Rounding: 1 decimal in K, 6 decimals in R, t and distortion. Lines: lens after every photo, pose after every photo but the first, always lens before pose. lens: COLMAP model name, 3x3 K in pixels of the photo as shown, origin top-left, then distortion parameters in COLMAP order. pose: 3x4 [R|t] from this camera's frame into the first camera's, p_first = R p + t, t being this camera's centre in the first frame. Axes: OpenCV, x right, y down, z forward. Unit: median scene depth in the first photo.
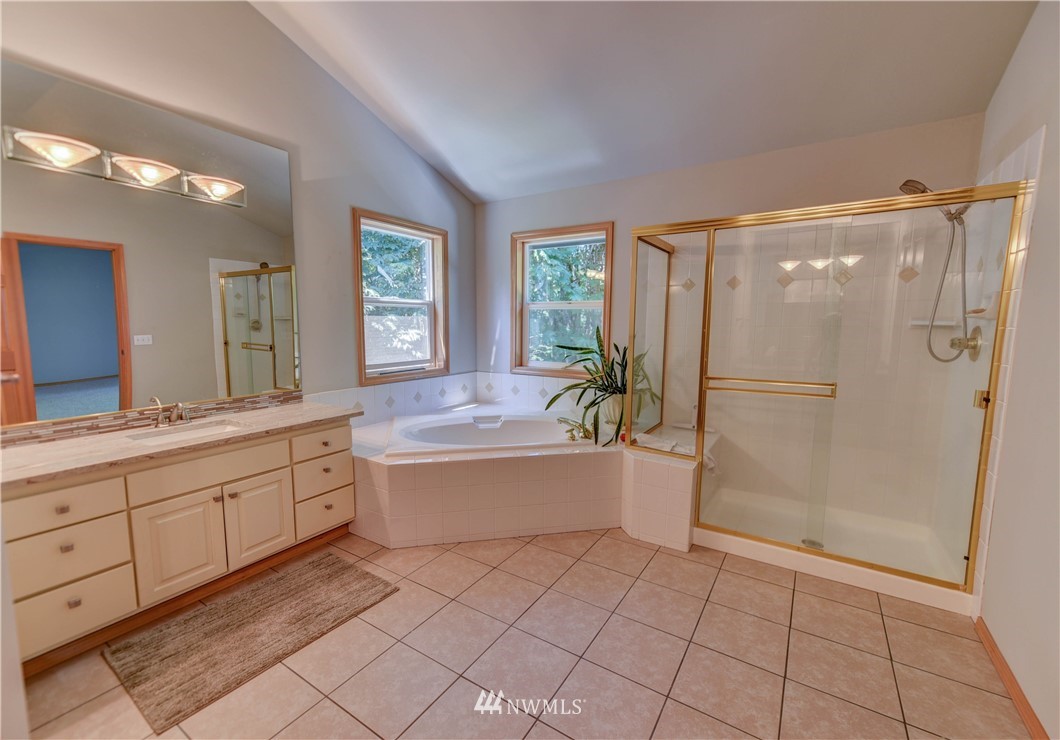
lens RADIAL K [[444.2, 0, 530.0], [0, 444.2, 370.0], [0, 0, 1]] dist [0.000034, 0.000002]
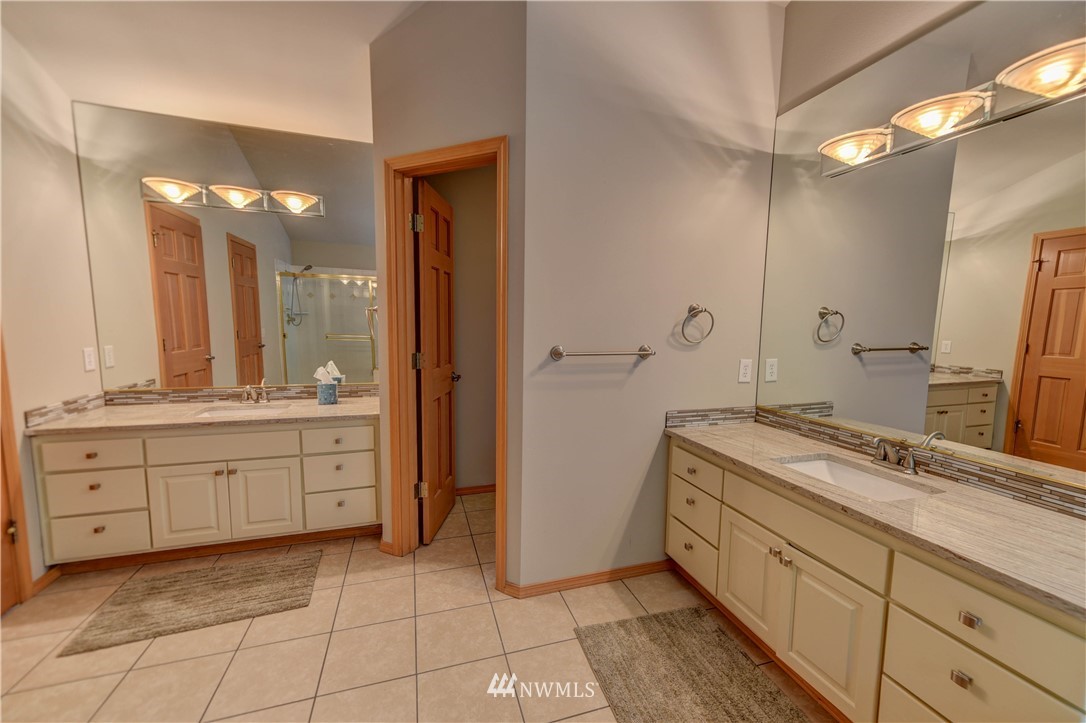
lens RADIAL K [[441.8, 0, 551.9], [0, 441.8, 369.2], [0, 0, 1]] dist [0.012060, -0.000135]
pose [[-0.632985, 0.069736, -0.771017, 0.124191], [-0.104447, 0.979136, 0.174309, -0.118322], [0.767086, 0.190865, -0.612494, 1.102110]]
